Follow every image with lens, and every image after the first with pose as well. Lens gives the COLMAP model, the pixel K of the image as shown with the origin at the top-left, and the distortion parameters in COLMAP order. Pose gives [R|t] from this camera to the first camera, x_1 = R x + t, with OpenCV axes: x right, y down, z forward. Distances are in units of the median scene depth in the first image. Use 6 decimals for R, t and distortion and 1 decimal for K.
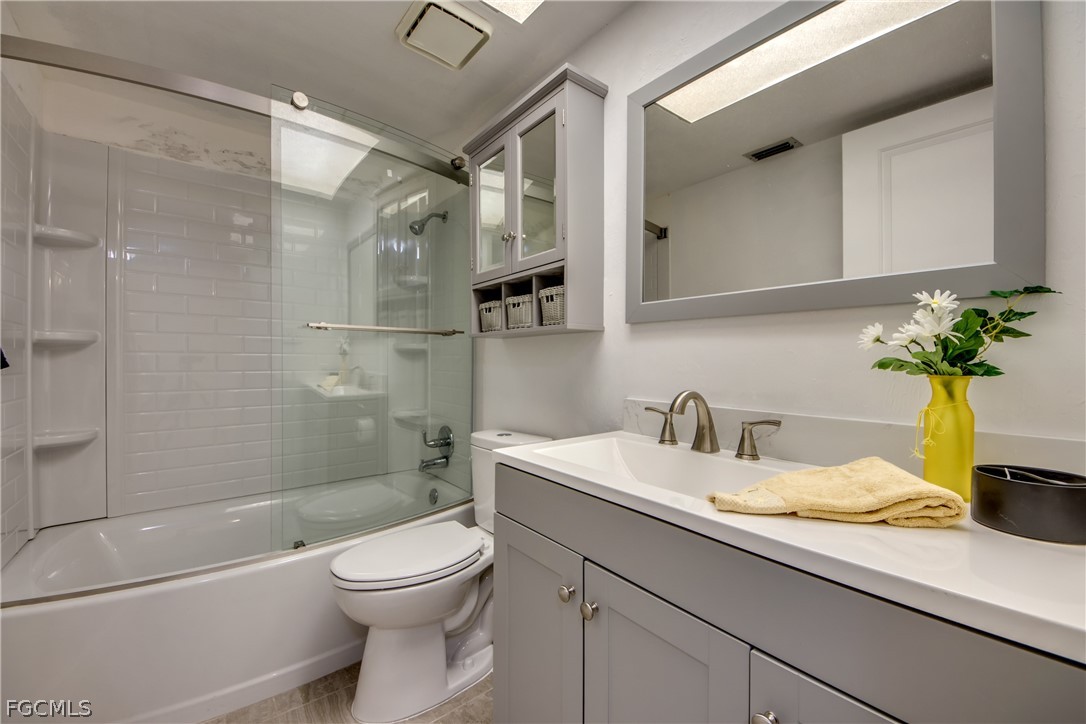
lens RADIAL K [[426.5, 0, 543.0], [0, 426.5, 362.0], [0, 0, 1]] dist [0.036781, -0.024716]
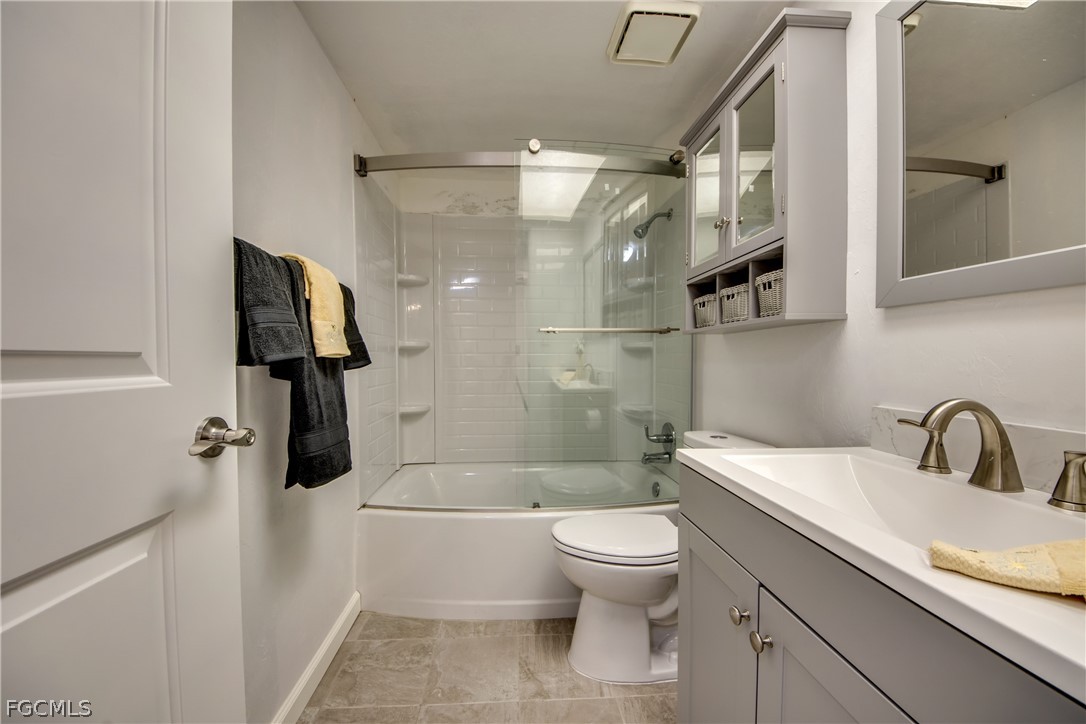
lens RADIAL K [[411.0, 0, 532.1], [0, 411.0, 368.8], [0, 0, 1]] dist [0.035543, -0.024654]
pose [[0.813112, 0.009753, -0.582026, 0.113230], [0.002545, 0.999791, 0.020309, 0.001638], [0.582102, -0.017995, 0.812917, 0.029218]]
